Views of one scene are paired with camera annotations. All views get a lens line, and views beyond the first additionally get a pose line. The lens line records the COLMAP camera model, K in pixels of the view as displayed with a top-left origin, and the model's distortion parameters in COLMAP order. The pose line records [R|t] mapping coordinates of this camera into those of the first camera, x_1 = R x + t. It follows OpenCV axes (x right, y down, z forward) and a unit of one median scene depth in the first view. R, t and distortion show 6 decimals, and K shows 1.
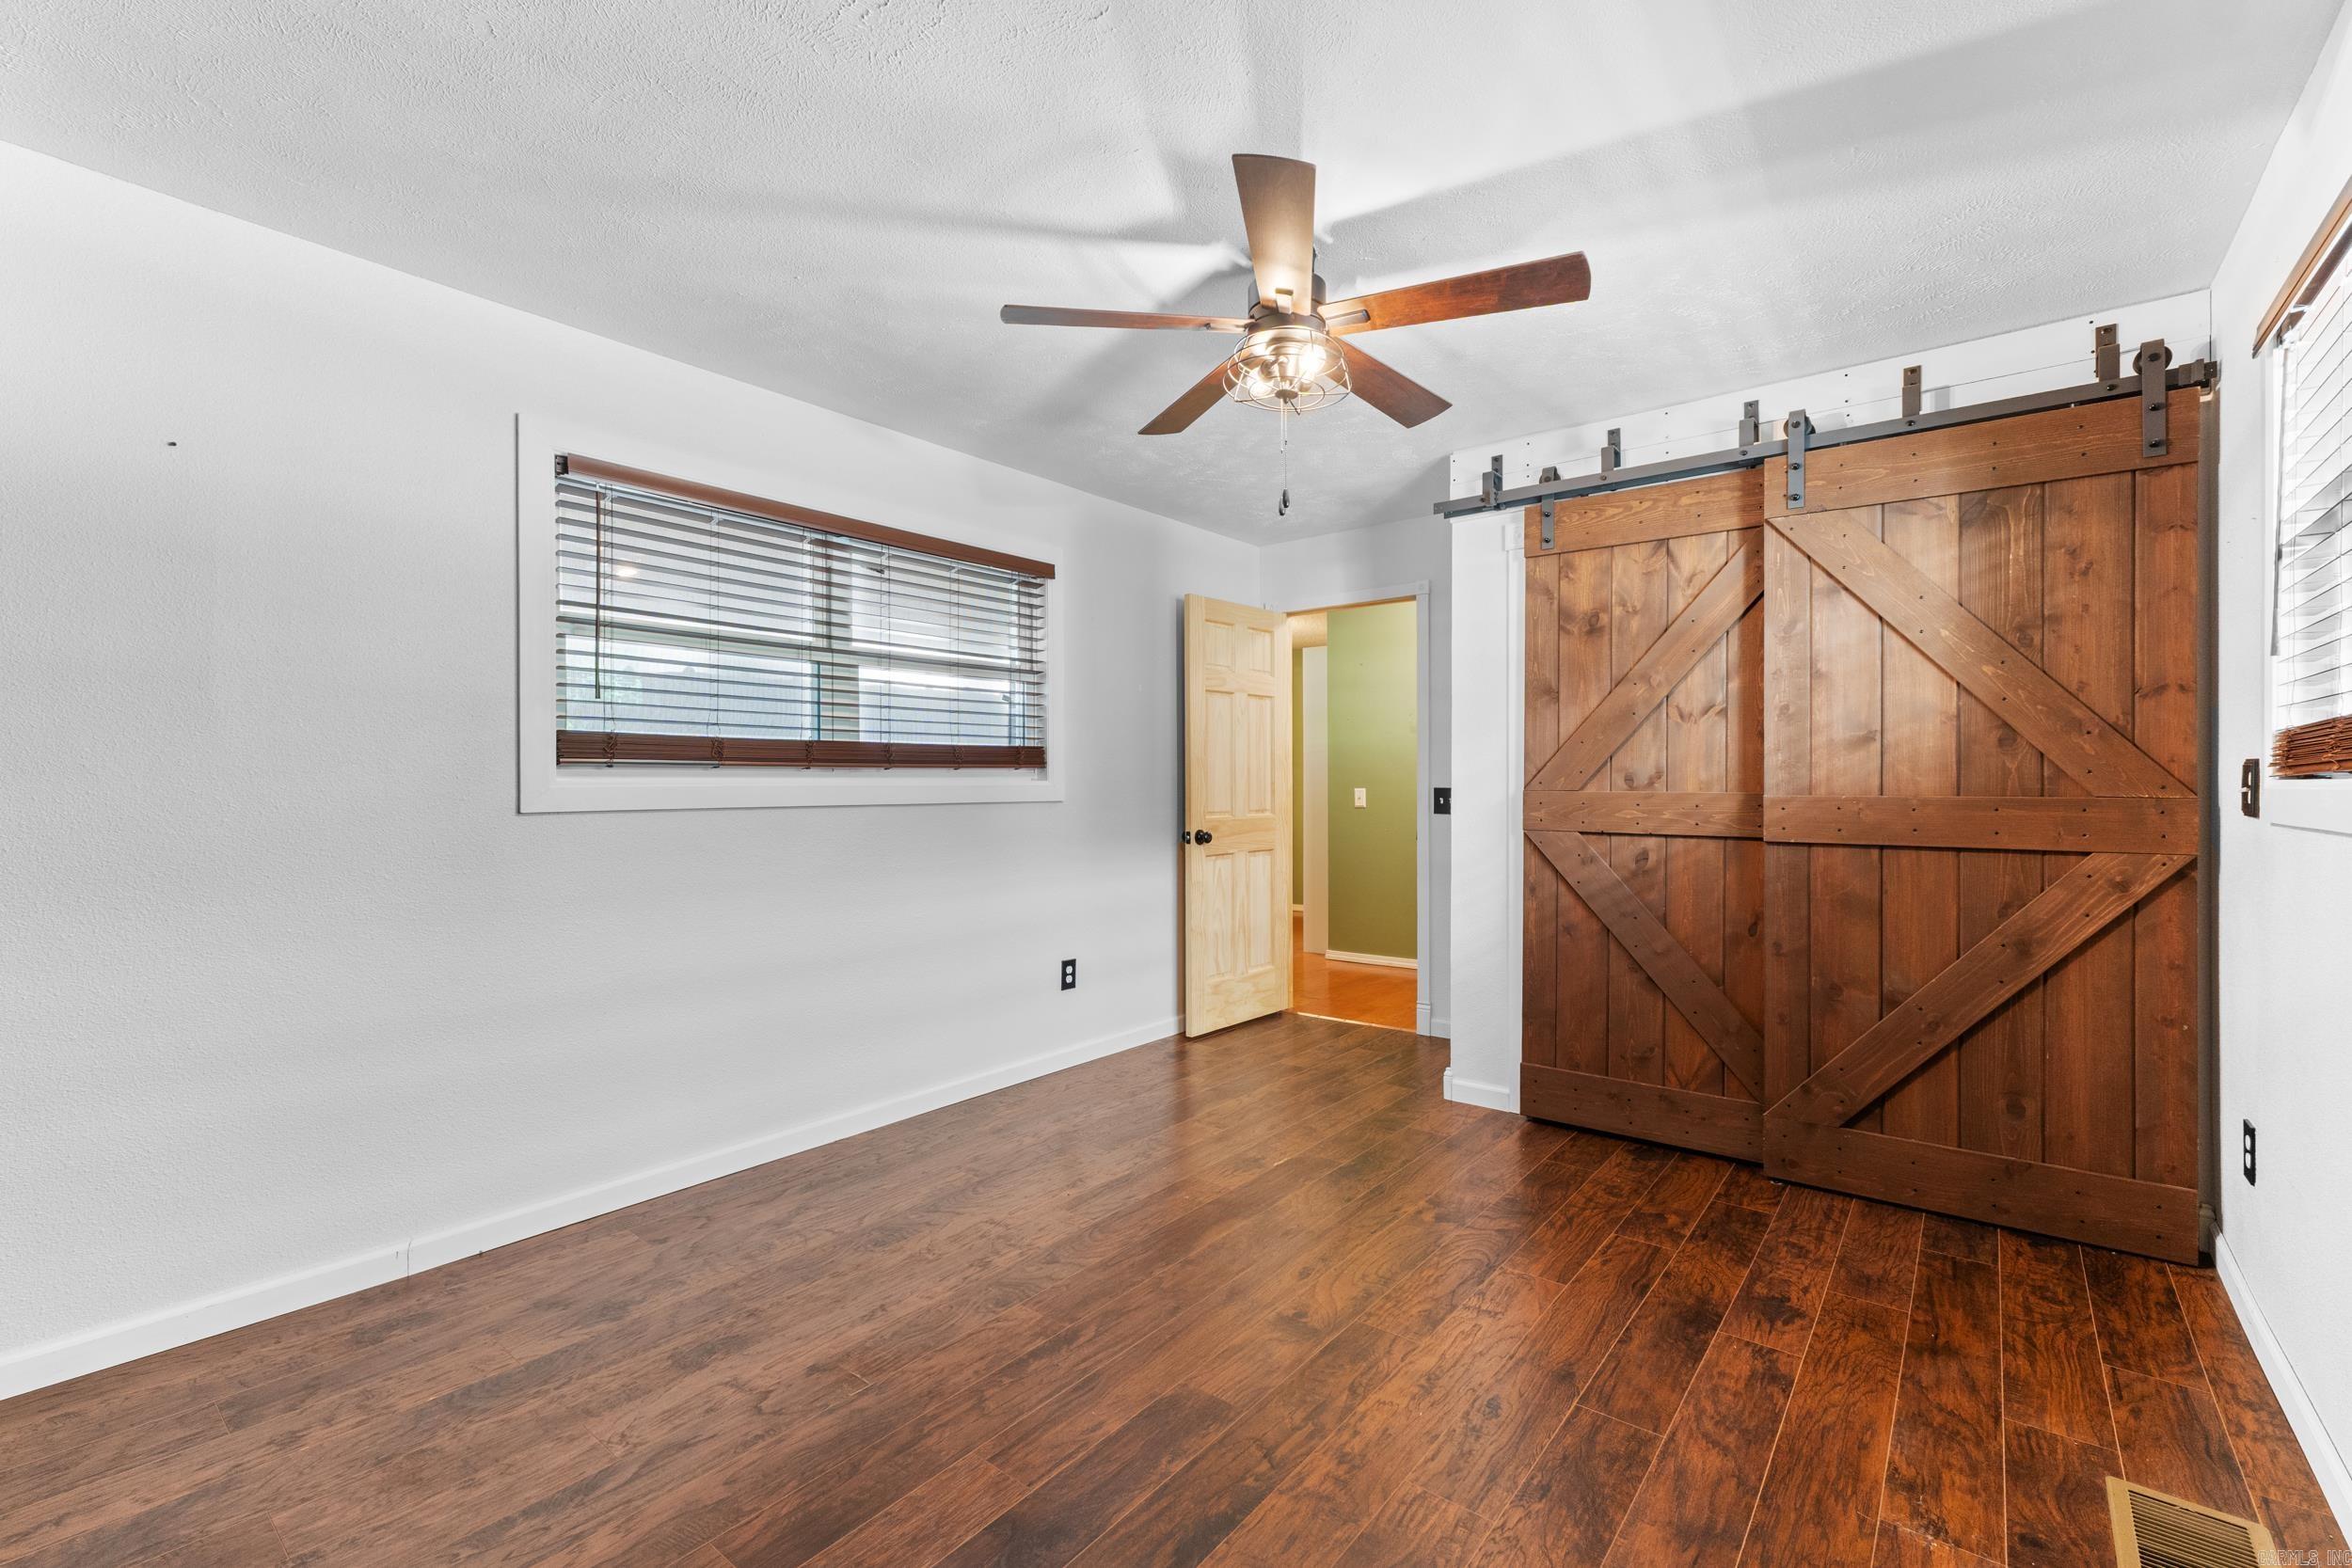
lens RADIAL K [[998.6, 0, 1187.7], [0, 998.6, 774.5], [0, 0, 1]] dist [0.002617, -0.000340]
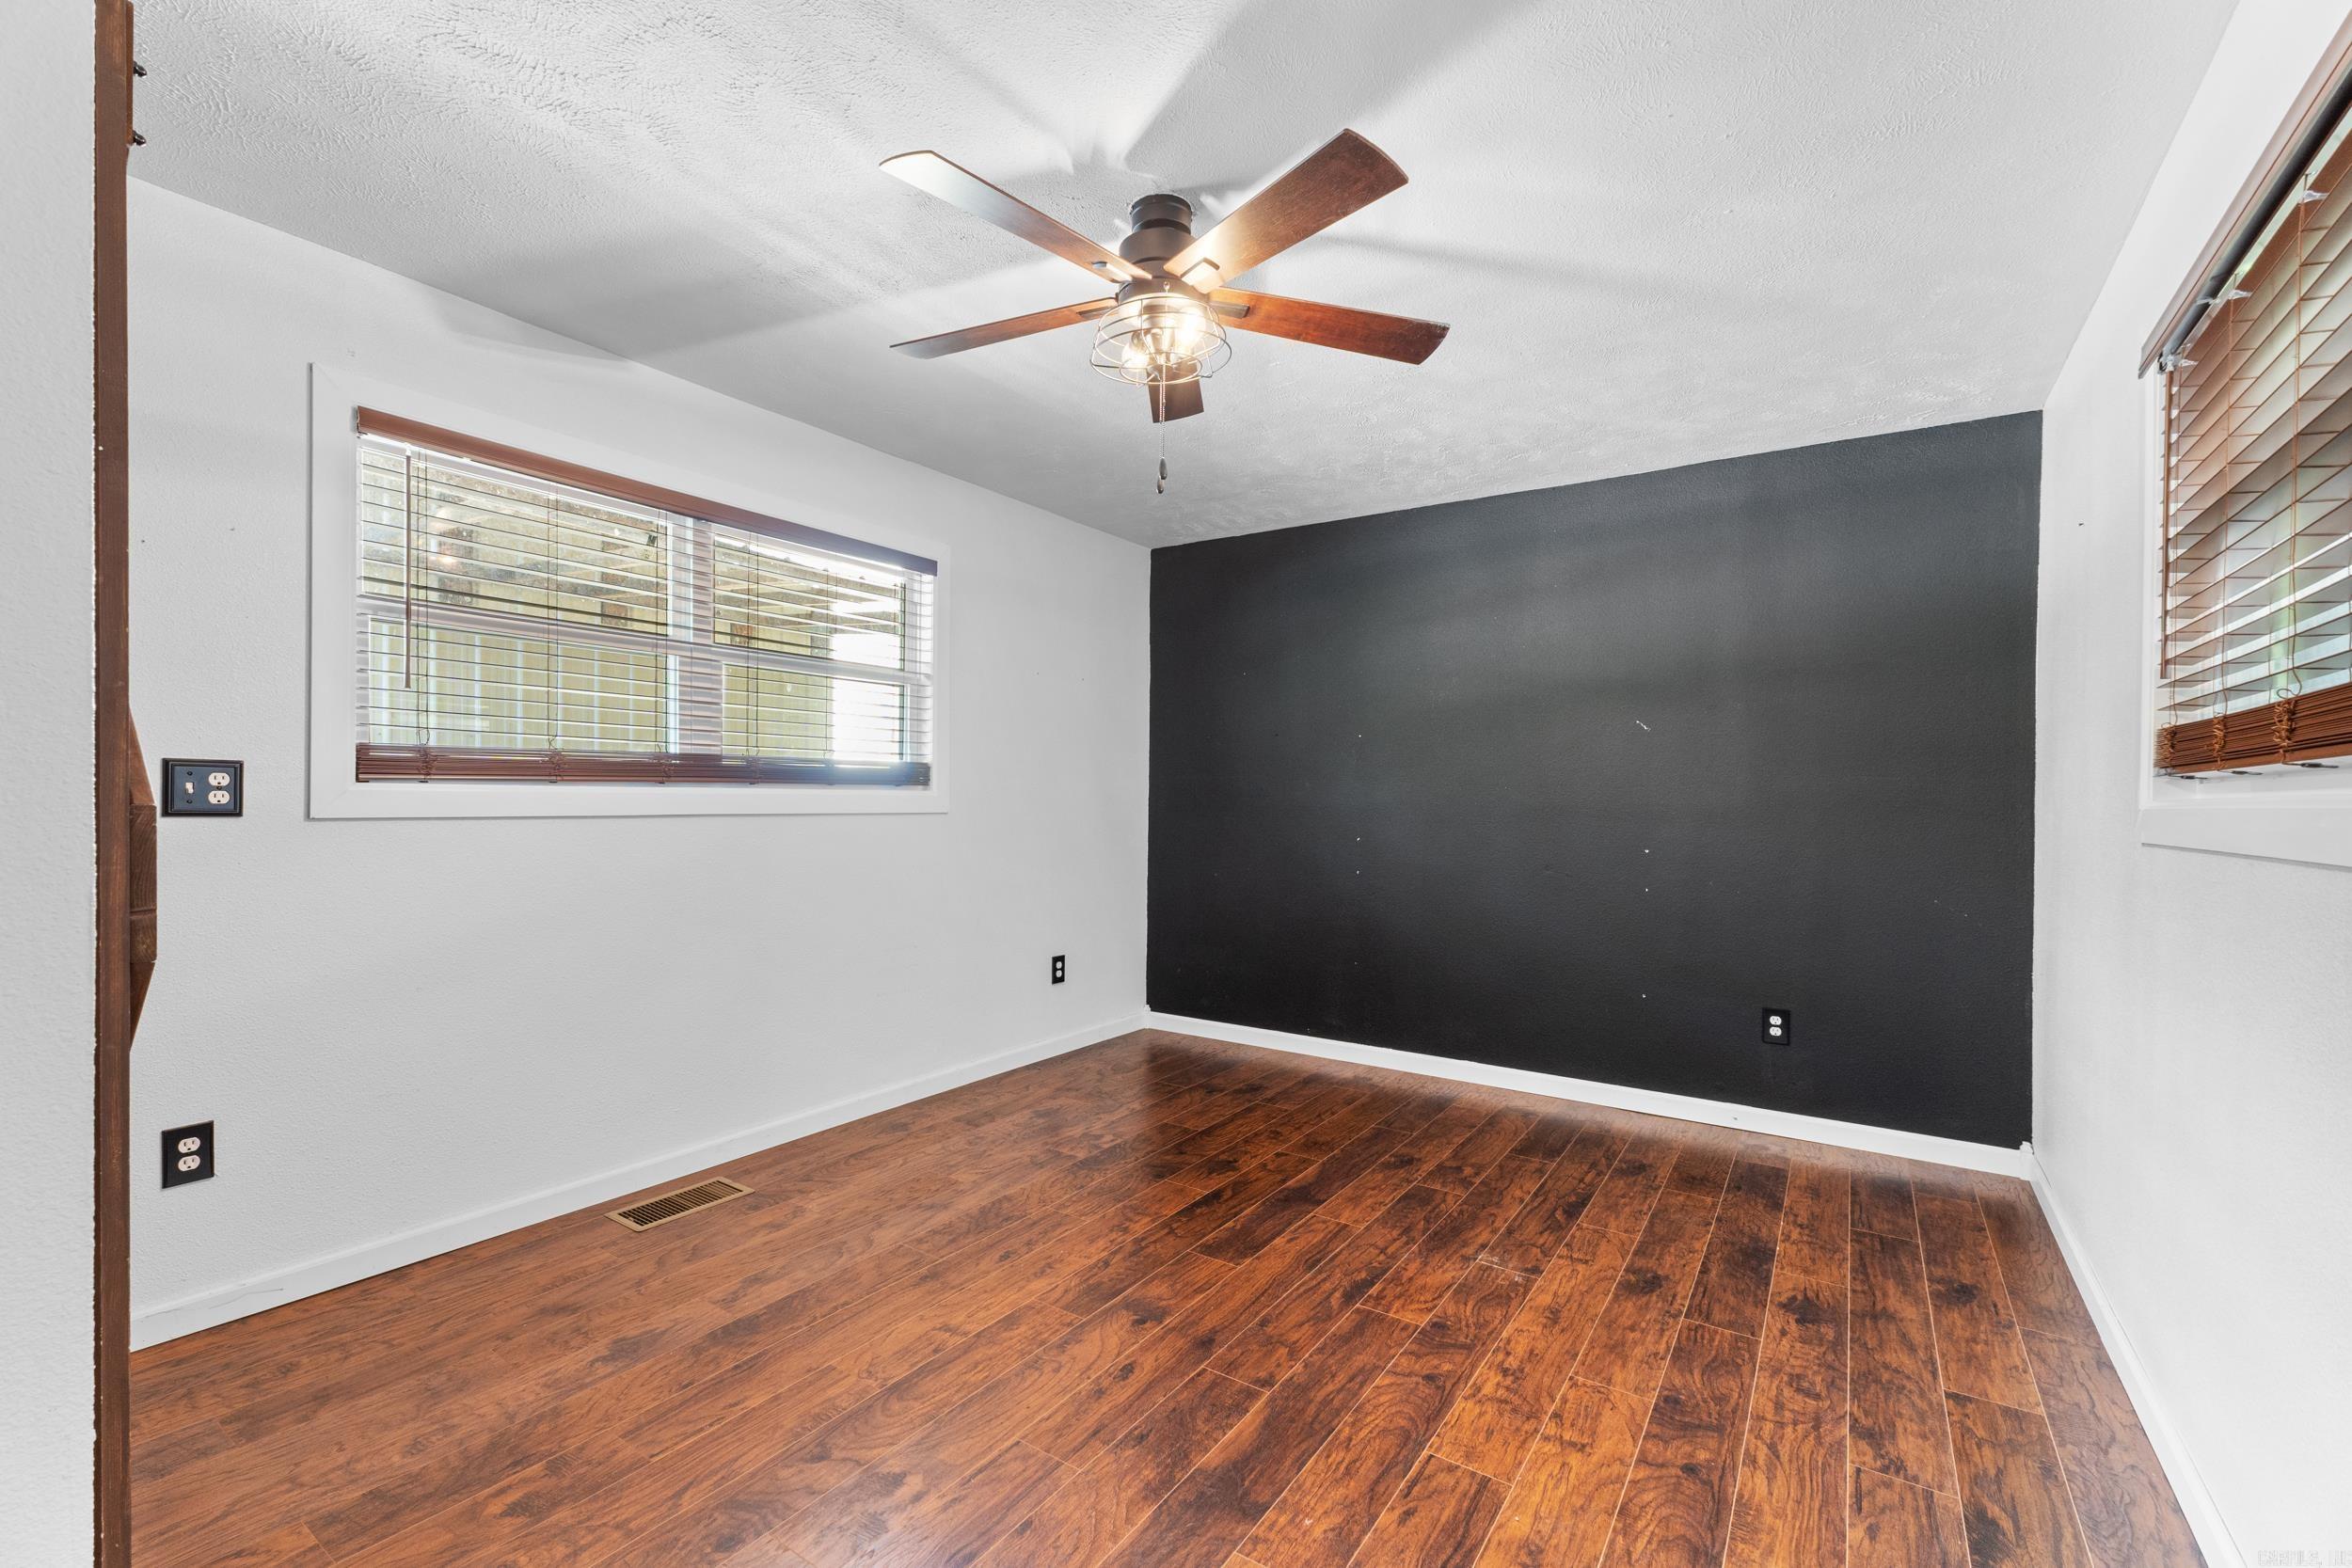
lens RADIAL K [[998.6, 0, 1177.2], [0, 998.6, 798.2], [0, 0, 1]] dist [0.002617, -0.000340]
pose [[-0.997098, -0.010672, -0.075382, 0.167716], [-0.009947, 0.999901, -0.009981, 0.024621], [0.075481, -0.009202, -0.997105, 2.166258]]
